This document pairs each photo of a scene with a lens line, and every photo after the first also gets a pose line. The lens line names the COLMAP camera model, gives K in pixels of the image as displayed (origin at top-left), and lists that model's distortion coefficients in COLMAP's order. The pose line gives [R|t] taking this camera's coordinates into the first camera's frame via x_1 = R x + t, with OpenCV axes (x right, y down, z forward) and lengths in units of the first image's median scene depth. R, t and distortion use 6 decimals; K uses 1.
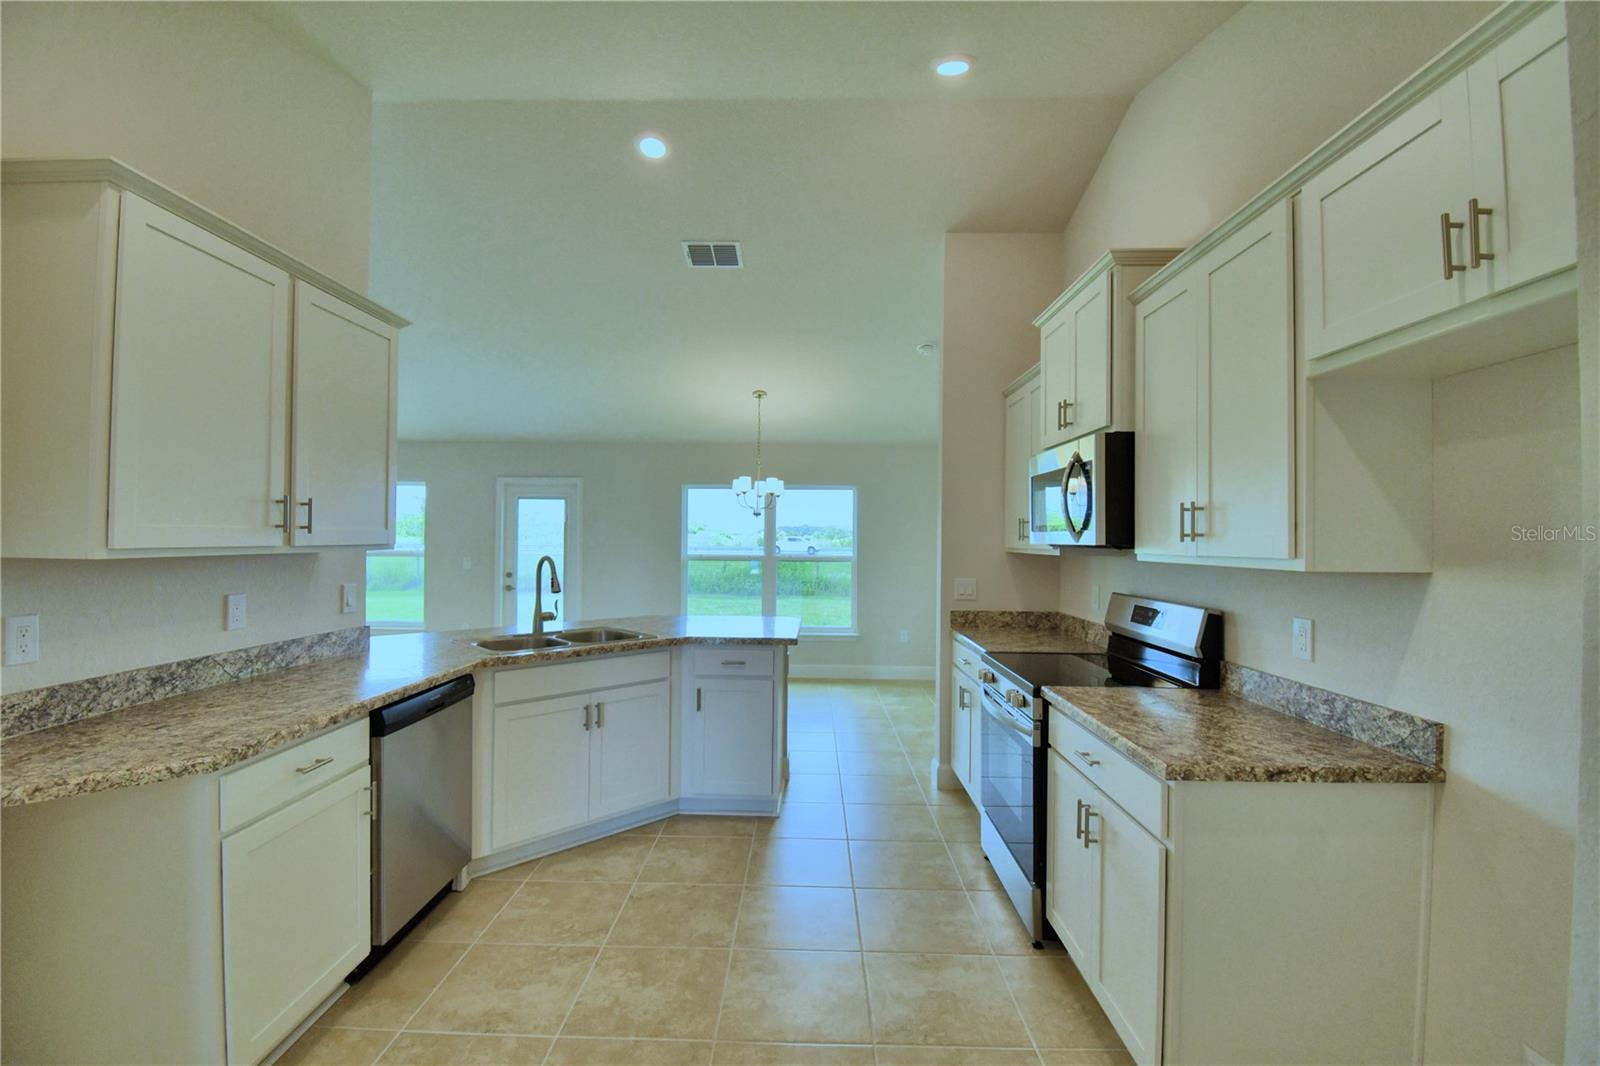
lens RADIAL K [[709.3, 0, 800.0], [0, 709.3, 533.0], [0, 0, 1]] dist [0.029277, -0.028457]
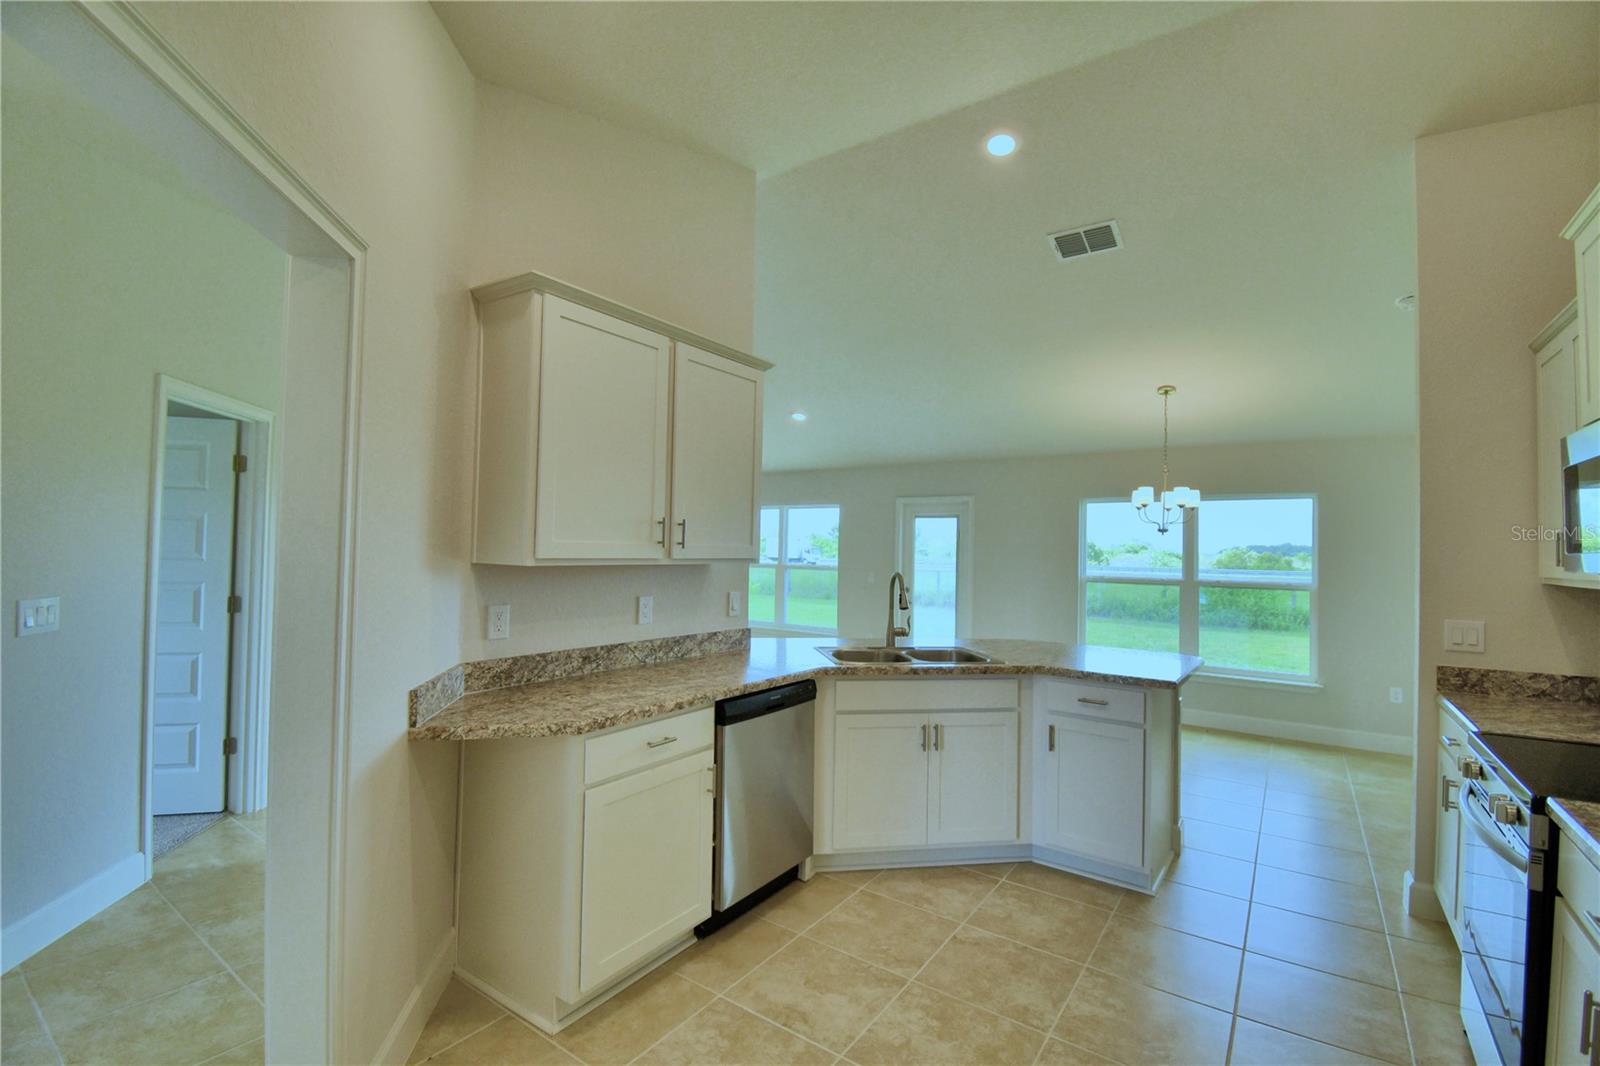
lens RADIAL K [[709.3, 0, 800.0], [0, 709.3, 533.0], [0, 0, 1]] dist [0.029277, -0.028457]
pose [[0.826633, -0.006398, -0.562705, 0.129180], [-0.008239, 0.999691, -0.023469, 0.000869], [0.562681, 0.024037, 0.826324, 0.095282]]
